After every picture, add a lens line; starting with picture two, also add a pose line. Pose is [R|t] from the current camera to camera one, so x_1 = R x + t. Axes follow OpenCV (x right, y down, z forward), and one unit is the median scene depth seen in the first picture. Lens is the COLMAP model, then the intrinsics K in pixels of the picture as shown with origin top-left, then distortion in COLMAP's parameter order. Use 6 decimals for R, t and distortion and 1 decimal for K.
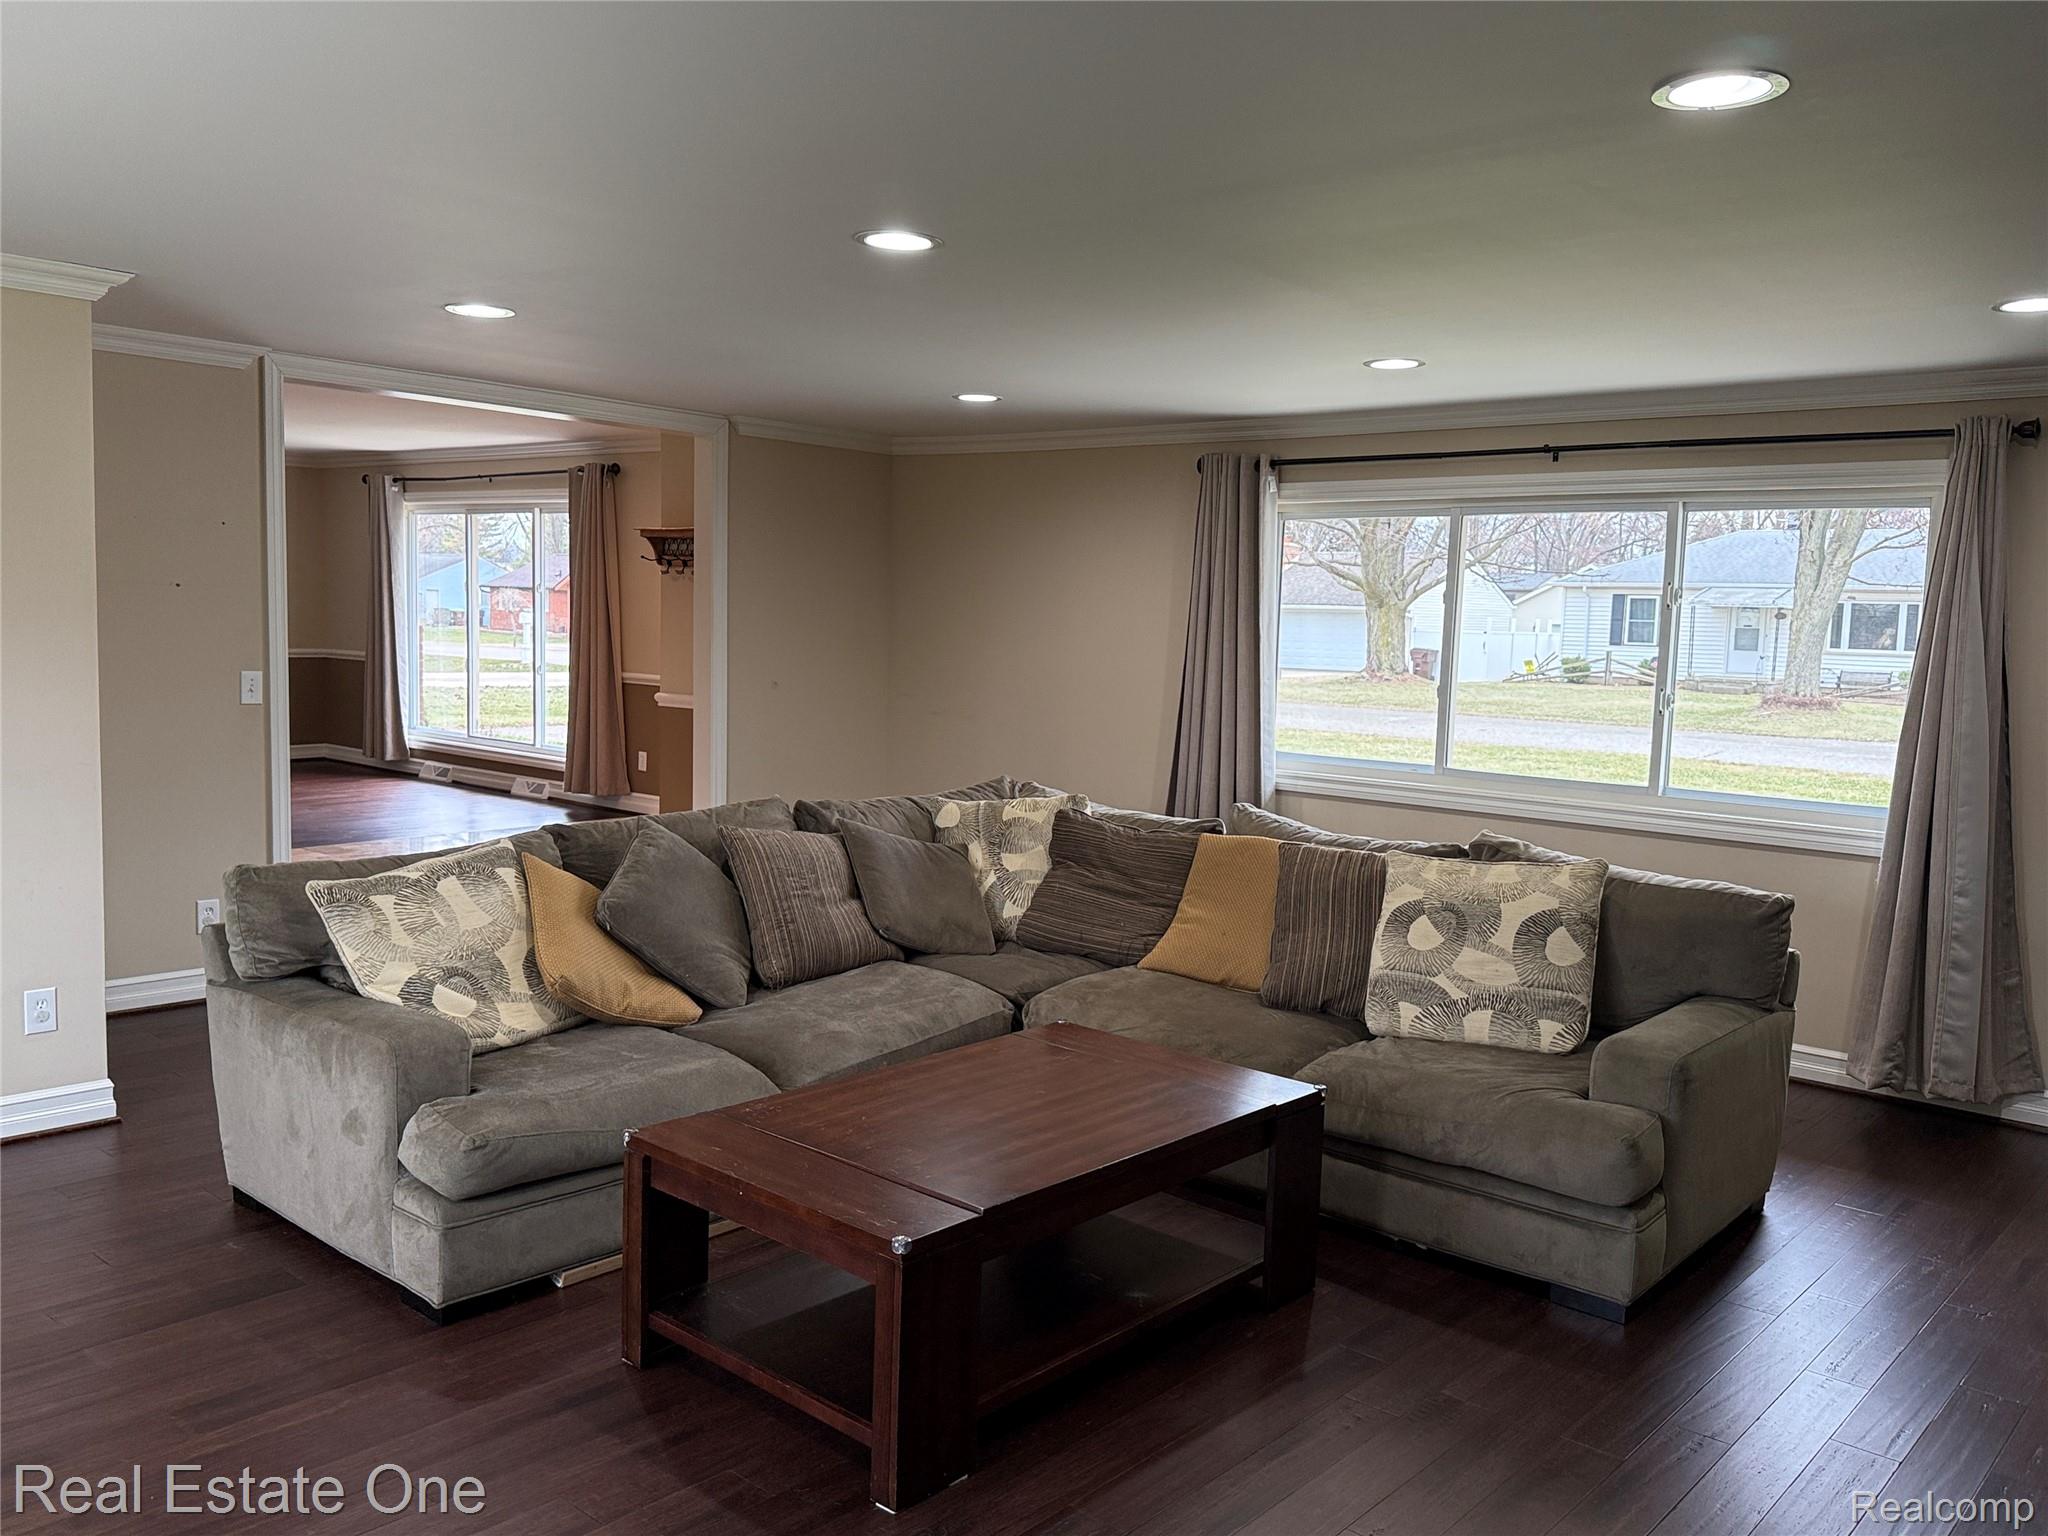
lens RADIAL K [[1608.2, 0, 1022.4], [0, 1608.2, 796.4], [0, 0, 1]] dist [0.002890, -0.000218]
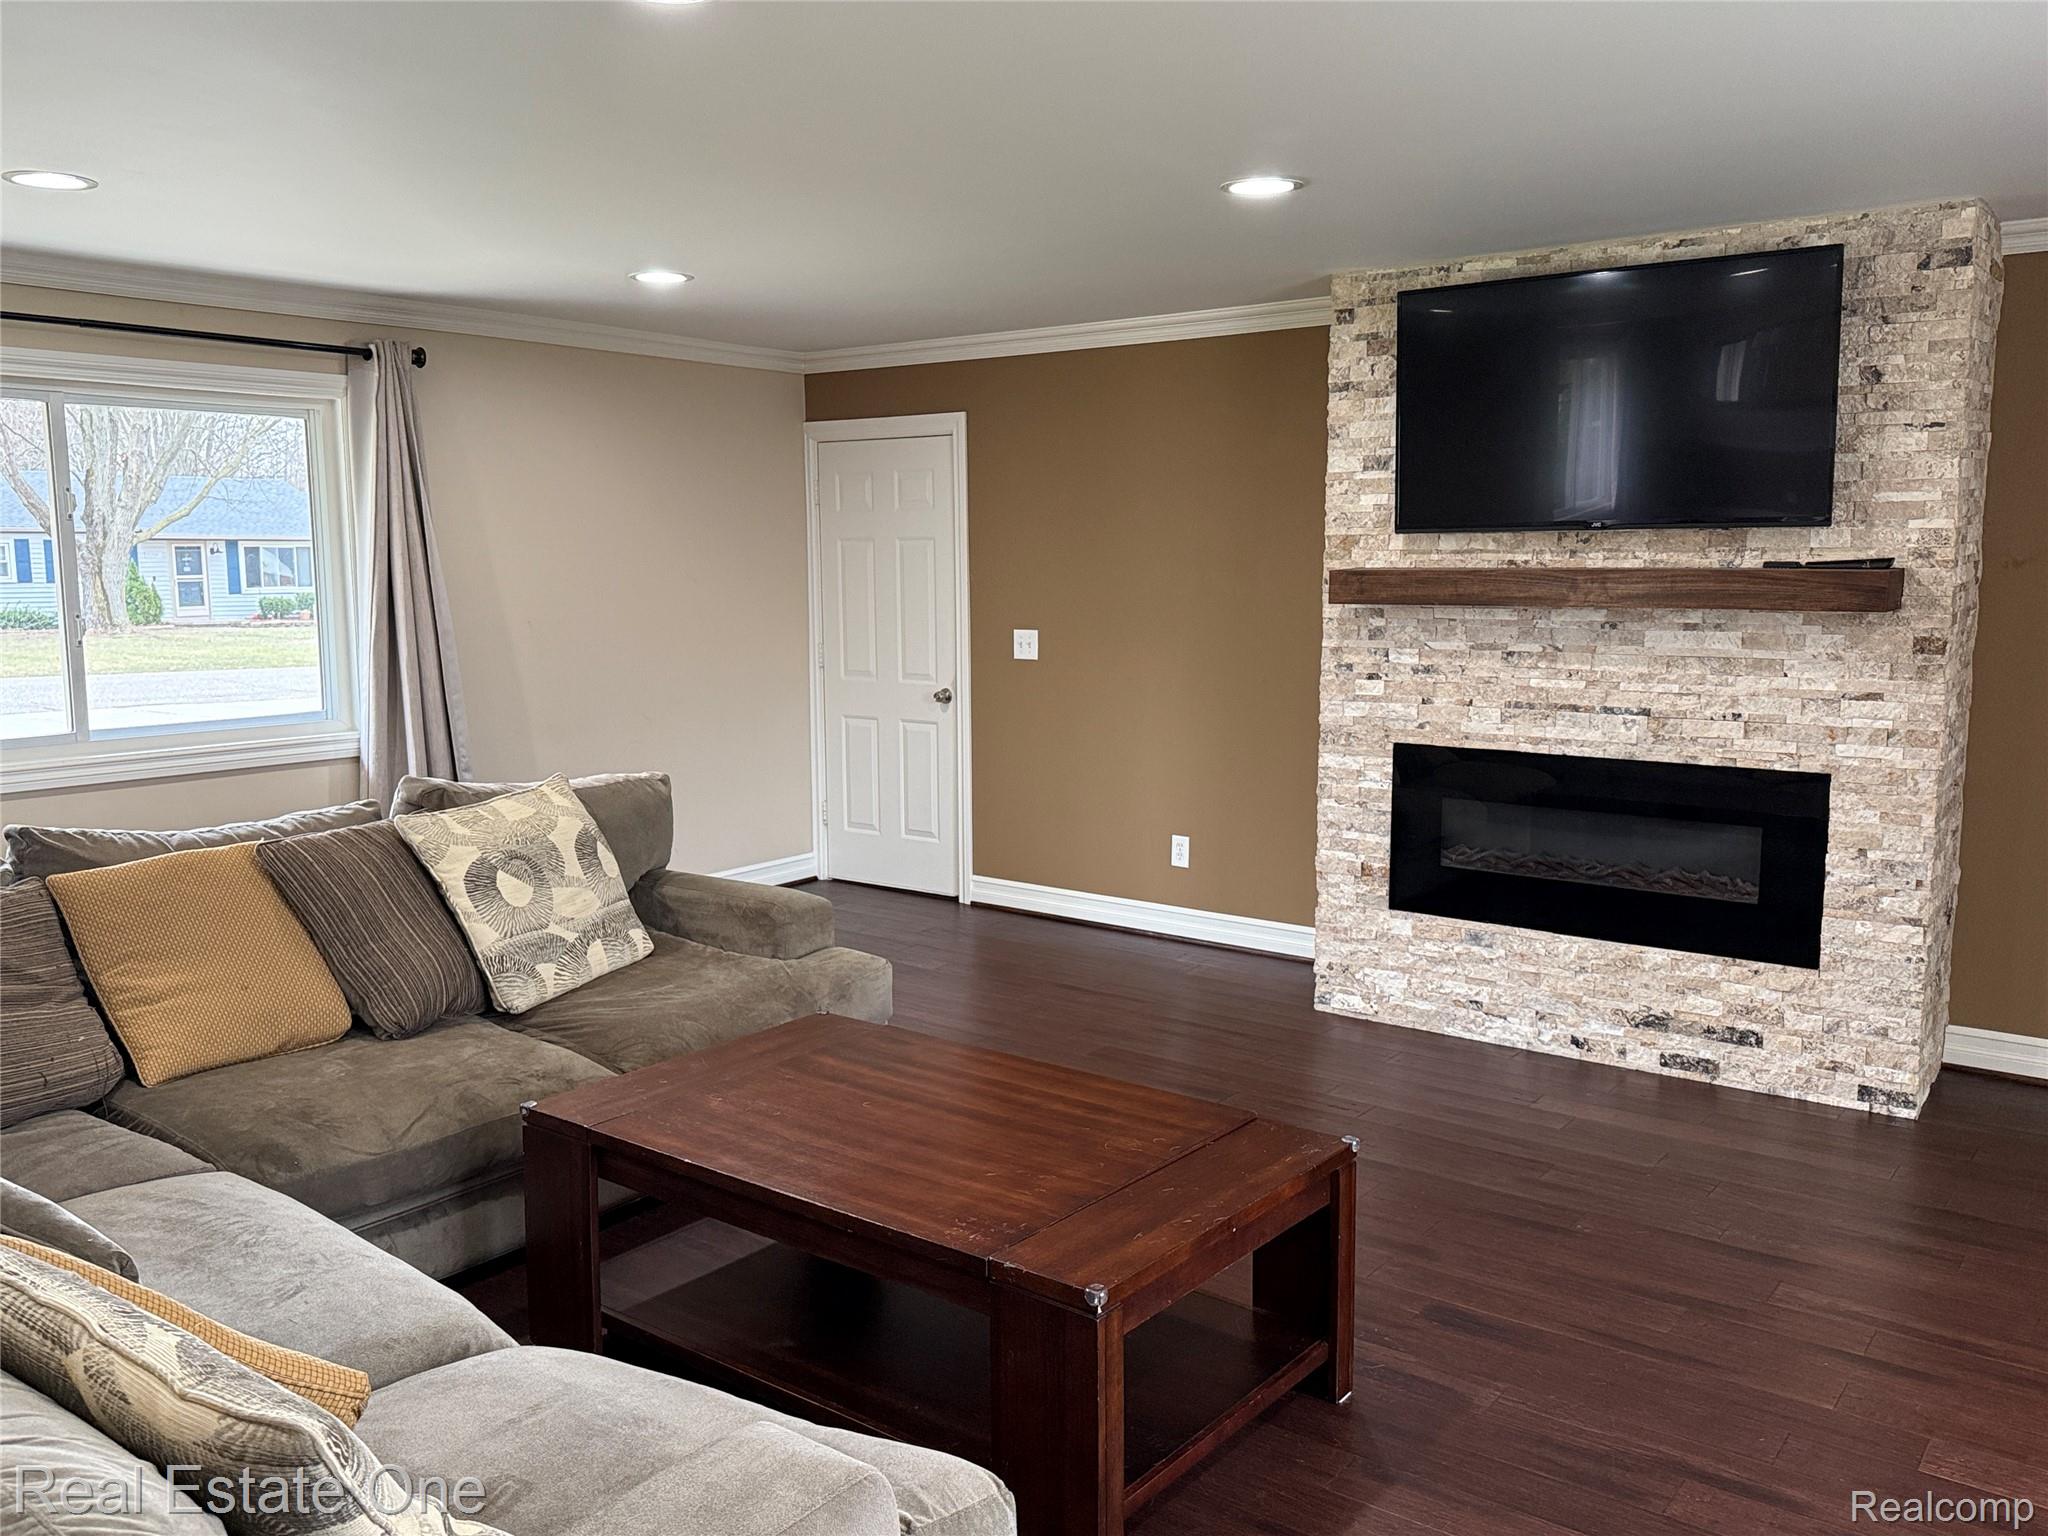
lens RADIAL K [[1642.0, 0, 1024.0], [0, 1642.0, 768.0], [0, 0, 1]] dist [0.004051, -0.002047]
pose [[-0.087146, -0.162283, 0.982888, -0.685913], [0.105483, 0.979592, 0.171092, -0.111273], [-0.990595, 0.118588, -0.068249, 0.787101]]
